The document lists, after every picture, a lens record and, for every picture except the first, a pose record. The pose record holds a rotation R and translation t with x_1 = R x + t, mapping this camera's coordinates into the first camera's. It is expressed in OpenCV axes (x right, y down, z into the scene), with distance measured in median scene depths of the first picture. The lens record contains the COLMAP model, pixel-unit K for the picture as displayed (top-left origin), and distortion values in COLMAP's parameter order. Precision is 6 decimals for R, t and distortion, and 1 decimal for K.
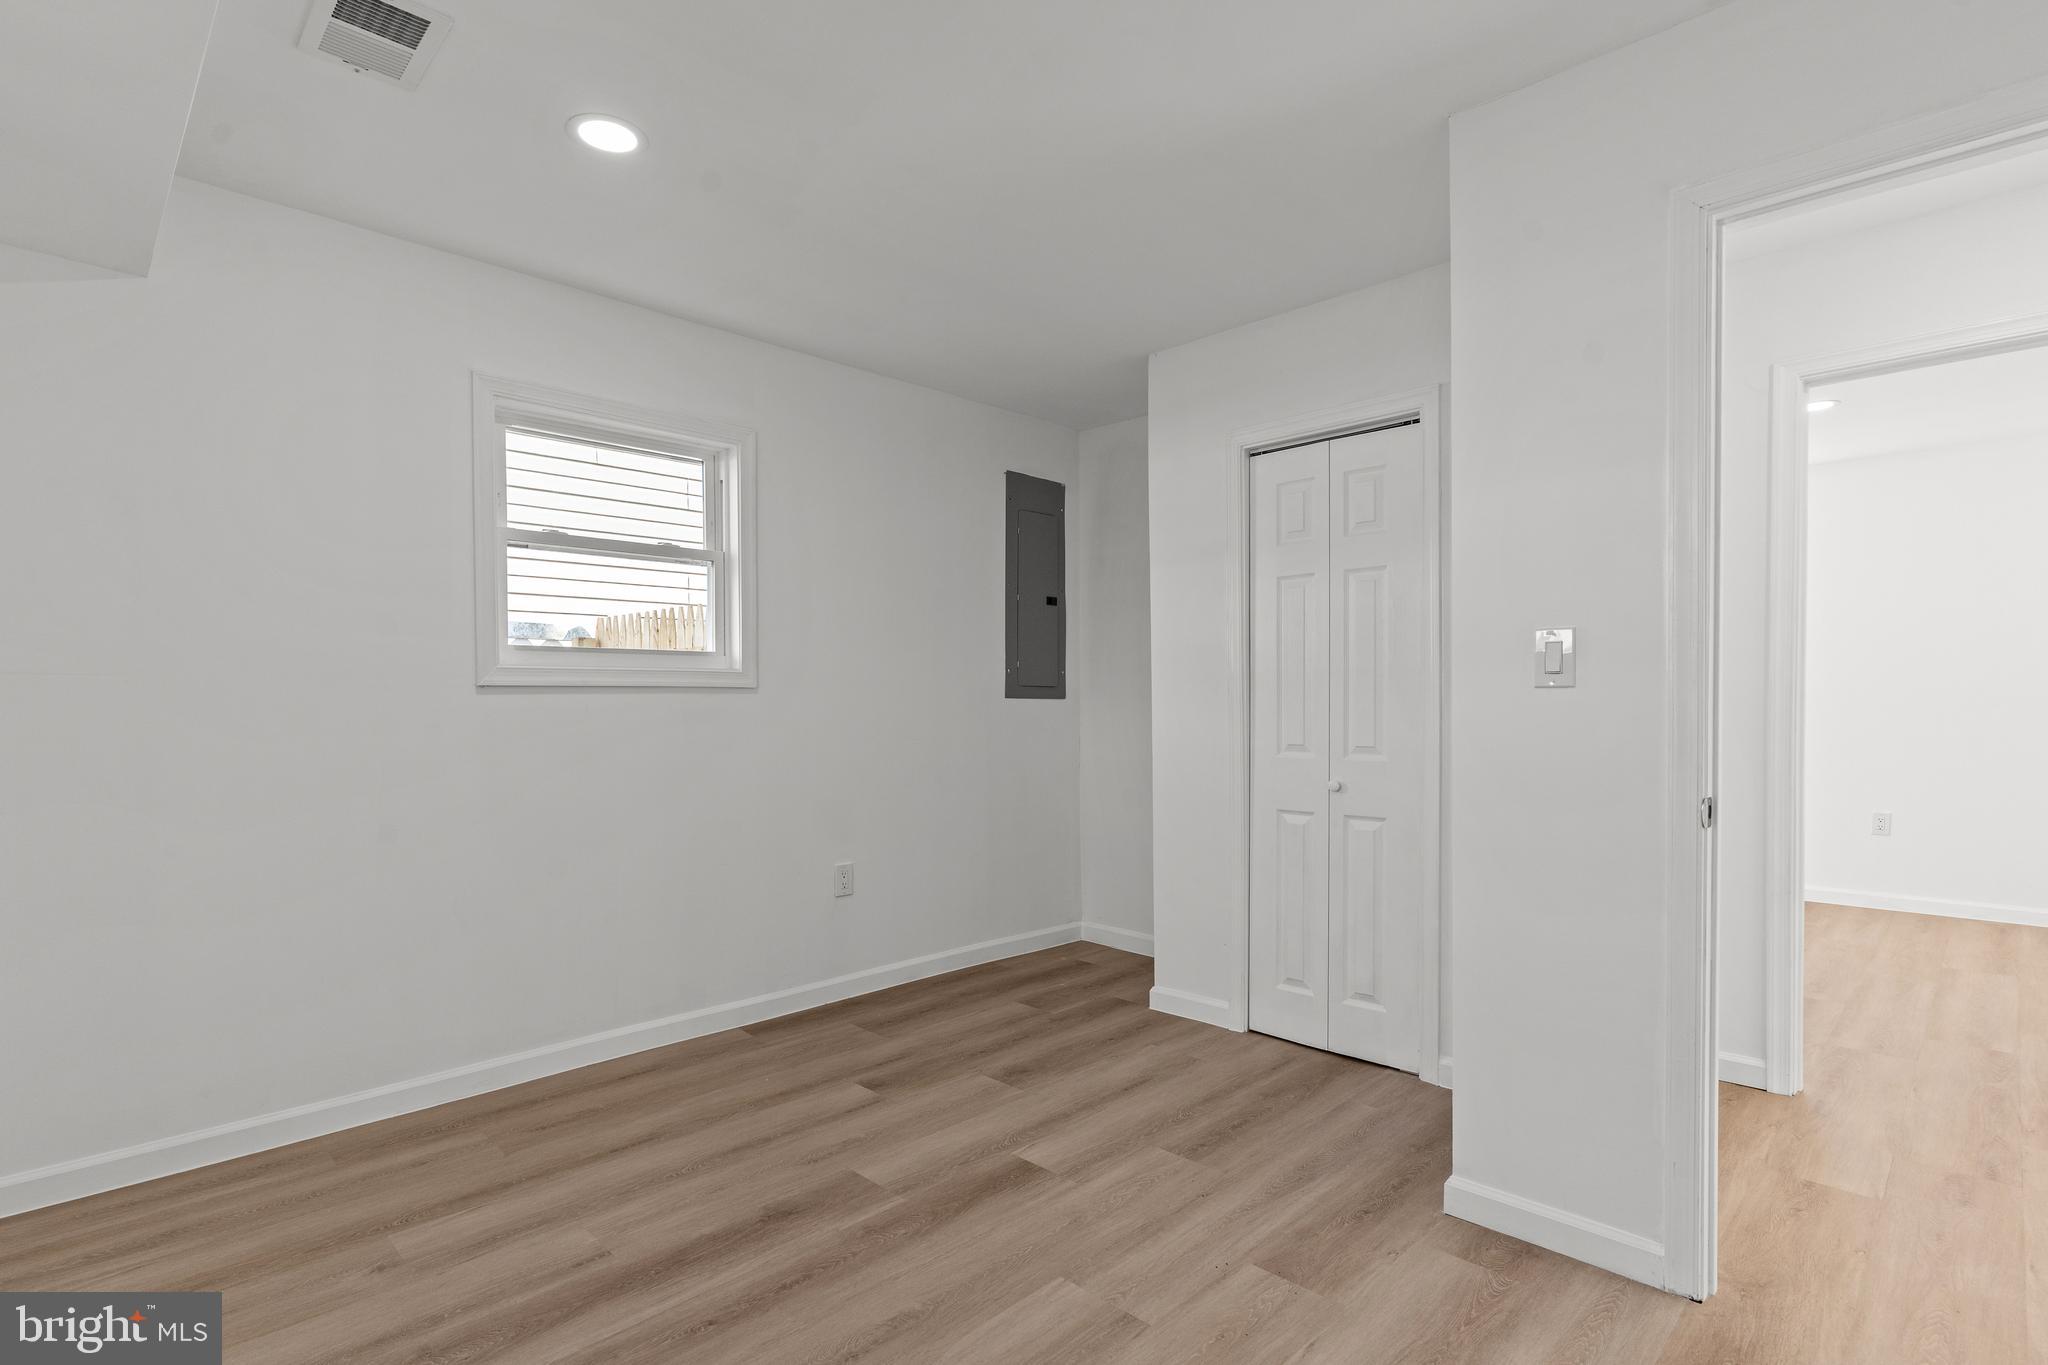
lens RADIAL K [[980.6, 0, 1023.8], [0, 980.6, 727.6], [0, 0, 1]] dist [-0.004706, 0.000079]
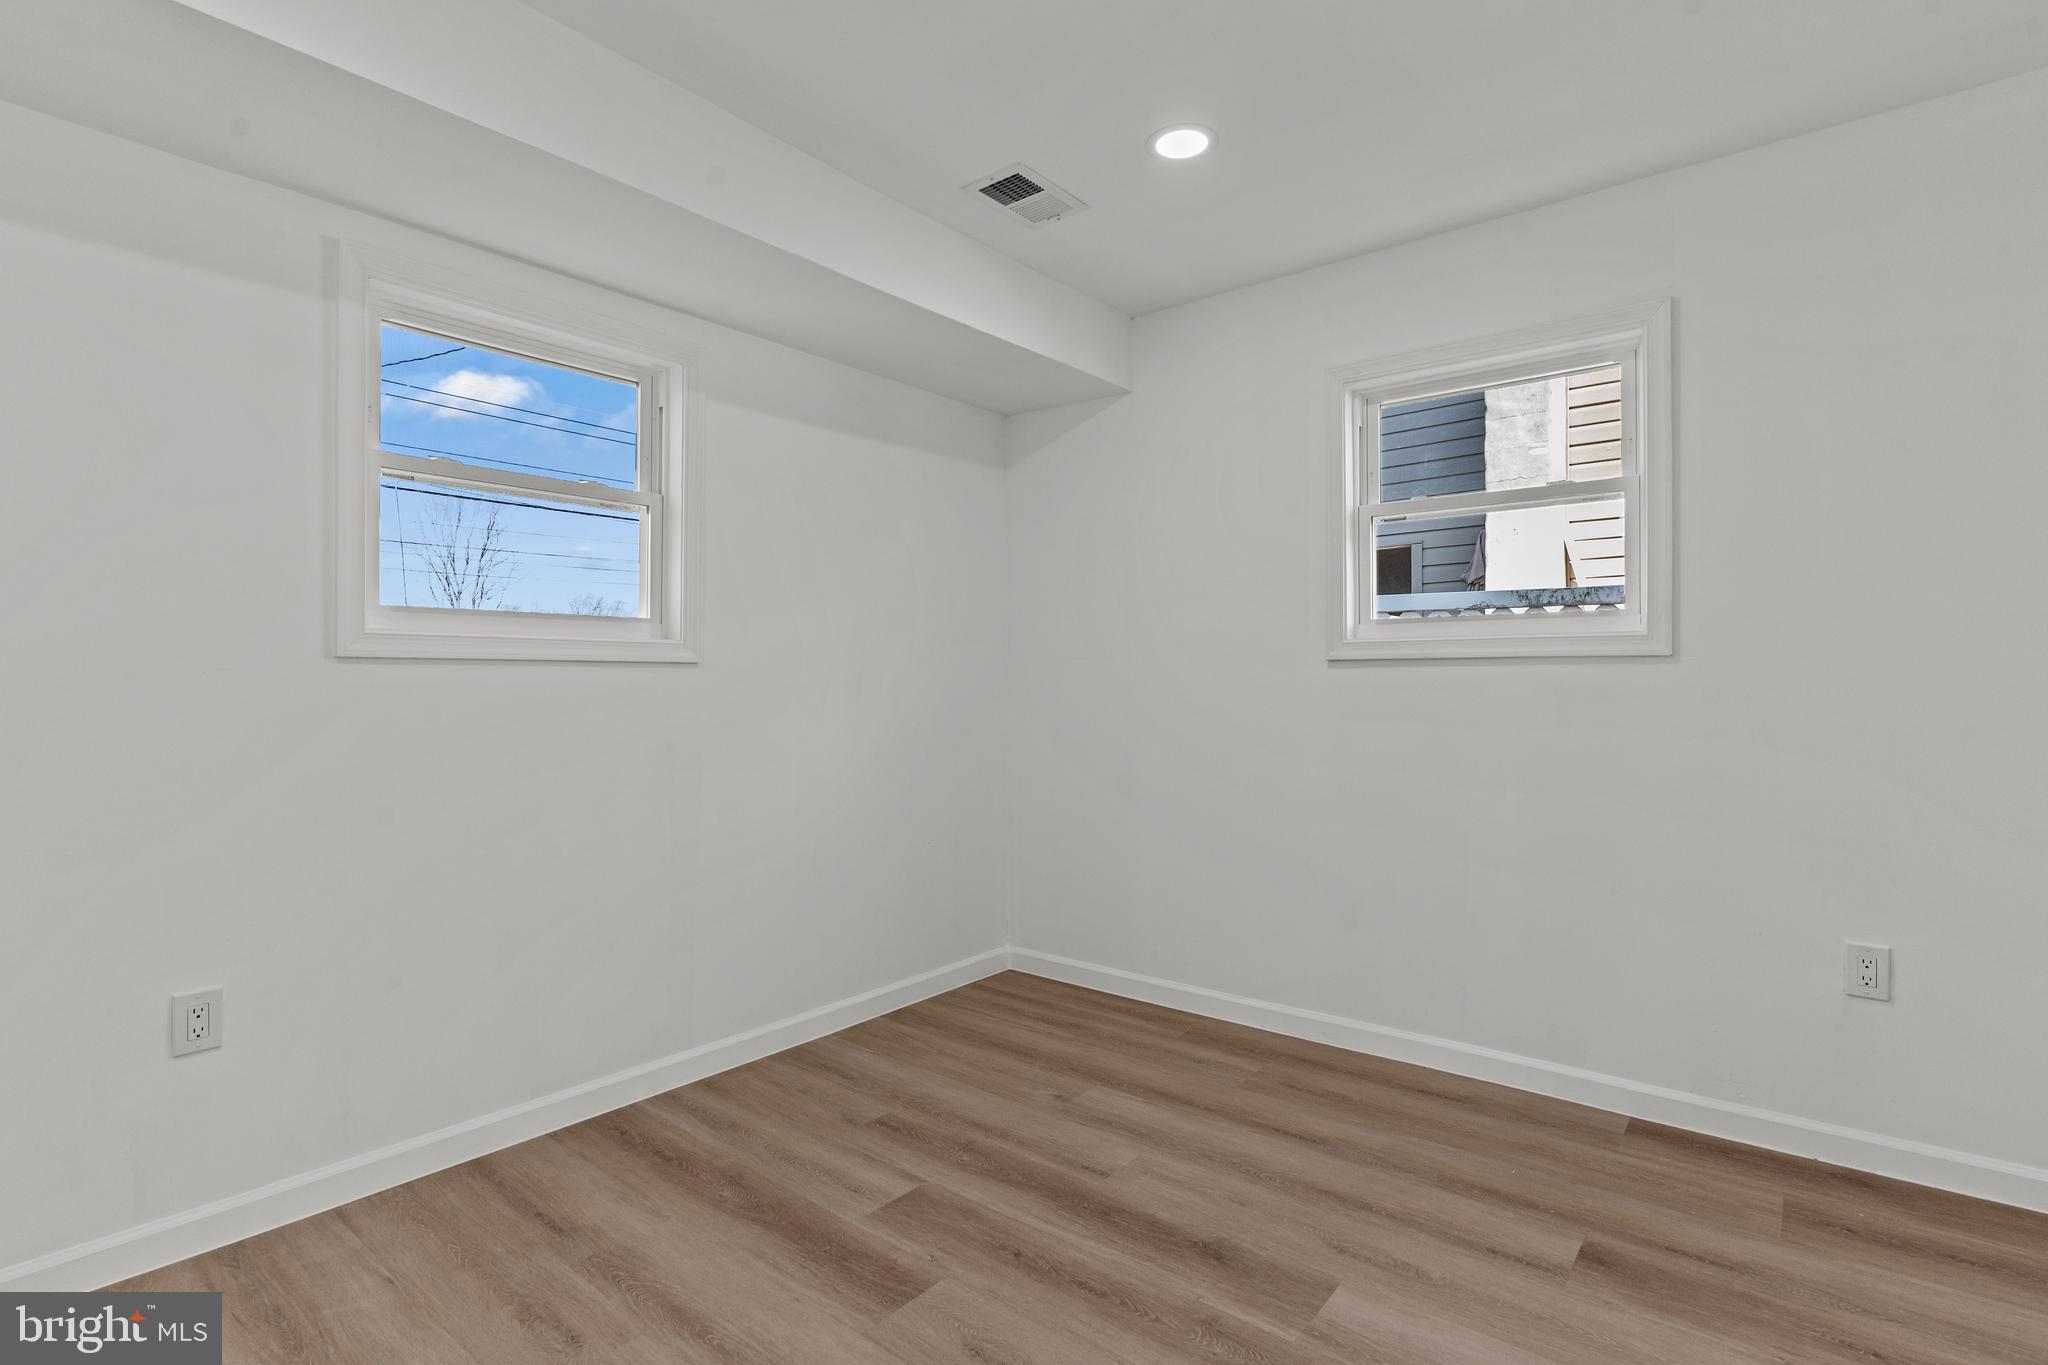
lens RADIAL K [[980.6, 0, 1021.8], [0, 980.6, 679.8], [0, 0, 1]] dist [-0.004706, 0.000079]
pose [[0.104874, 0.002606, -0.994482, 0.552849], [-0.025431, 0.999677, -0.000063, -0.015066], [0.994160, 0.025297, 0.104907, 0.650762]]
